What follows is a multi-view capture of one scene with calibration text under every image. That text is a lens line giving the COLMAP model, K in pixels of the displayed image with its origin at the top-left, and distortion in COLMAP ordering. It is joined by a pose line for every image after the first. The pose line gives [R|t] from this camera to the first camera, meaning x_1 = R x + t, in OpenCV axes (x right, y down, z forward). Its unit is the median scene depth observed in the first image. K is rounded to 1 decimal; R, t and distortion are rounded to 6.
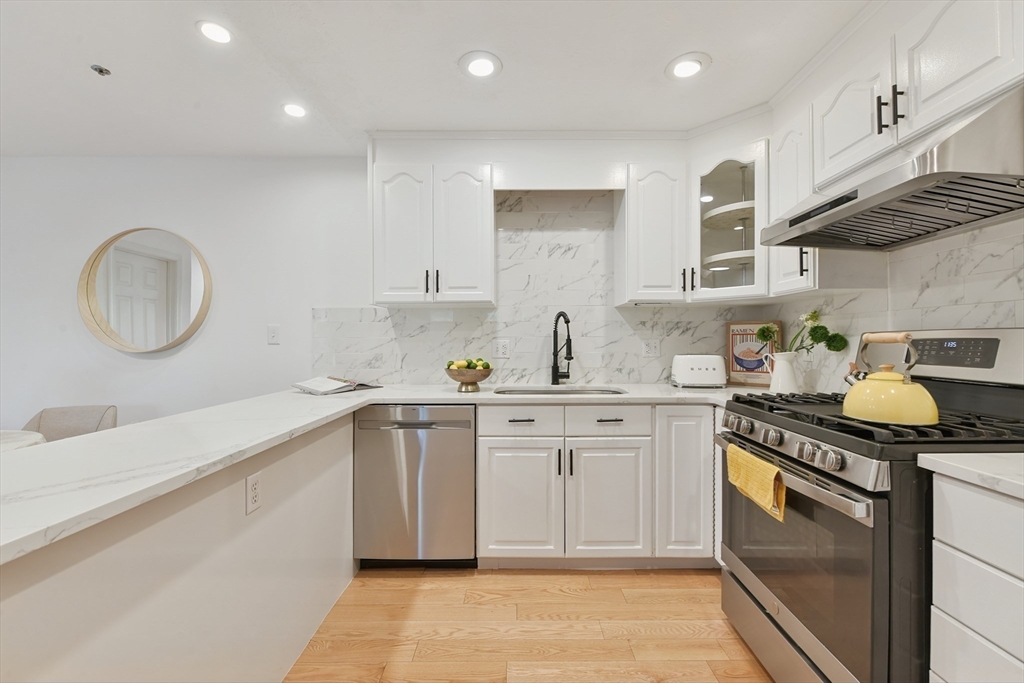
lens RADIAL K [[408.8, 0, 514.0], [0, 408.8, 337.7], [0, 0, 1]] dist [0.003188, 0.000109]
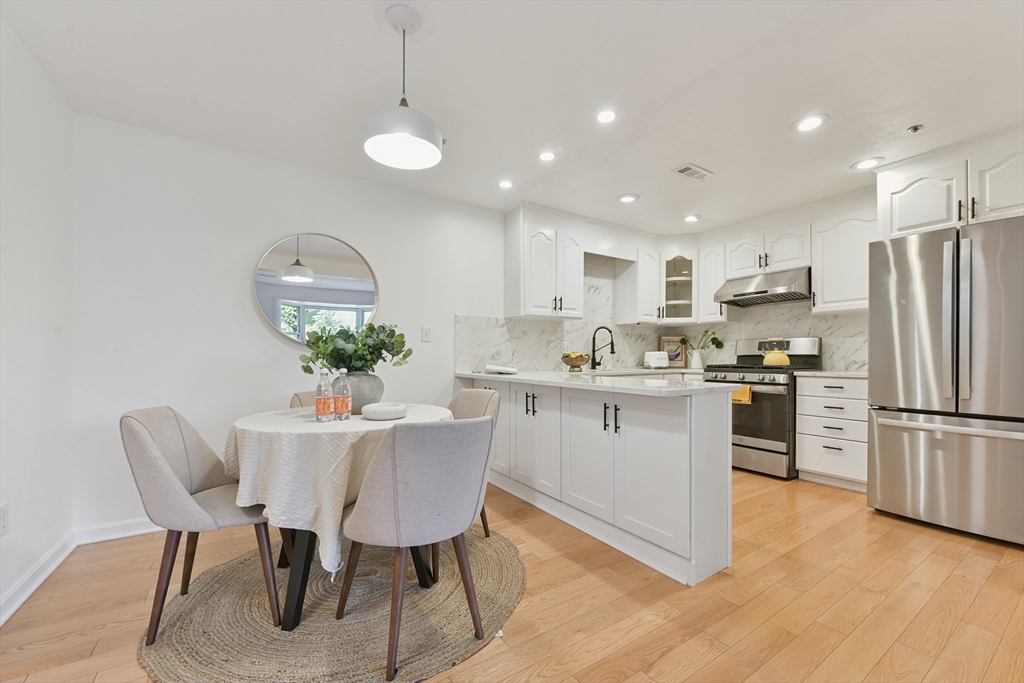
lens RADIAL K [[408.8, 0, 521.7], [0, 408.8, 359.6], [0, 0, 1]] dist [0.003188, 0.000109]
pose [[0.829294, -0.002008, 0.558809, -1.175329], [-0.004813, 0.999931, 0.010735, 0.063220], [-0.558791, -0.011592, 0.829227, -0.245058]]
